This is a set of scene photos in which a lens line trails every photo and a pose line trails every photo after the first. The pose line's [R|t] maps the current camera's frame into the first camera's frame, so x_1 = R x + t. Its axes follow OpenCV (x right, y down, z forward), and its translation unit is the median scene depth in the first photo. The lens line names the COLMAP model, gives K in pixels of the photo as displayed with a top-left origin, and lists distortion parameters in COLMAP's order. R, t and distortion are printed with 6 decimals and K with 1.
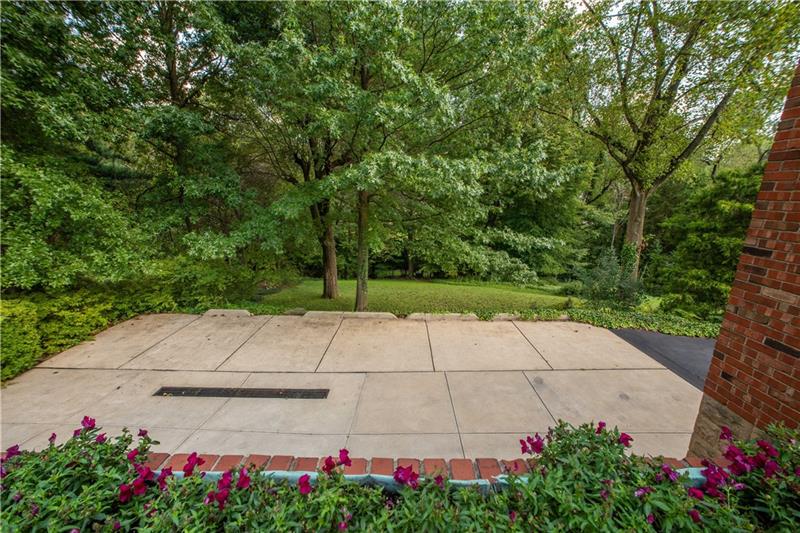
lens RADIAL K [[325.3, 0, 398.1], [0, 325.3, 265.0], [0, 0, 1]] dist [-0.041149, 0.000379]
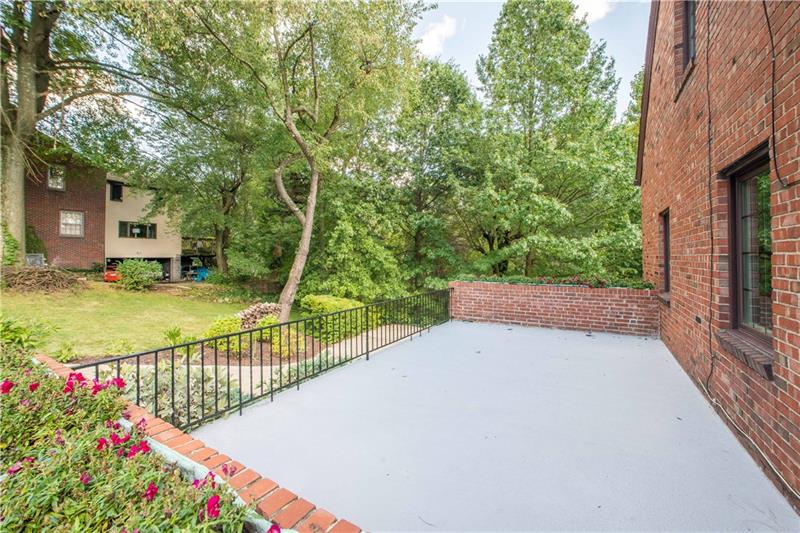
lens RADIAL K [[325.3, 0, 398.1], [0, 325.3, 265.0], [0, 0, 1]] dist [-0.041149, 0.000379]
pose [[0.856471, 0.005275, -0.516169, 0.217841], [-0.112035, 0.978011, -0.175904, 0.215027], [0.503891, 0.208485, 0.838229, -0.830799]]
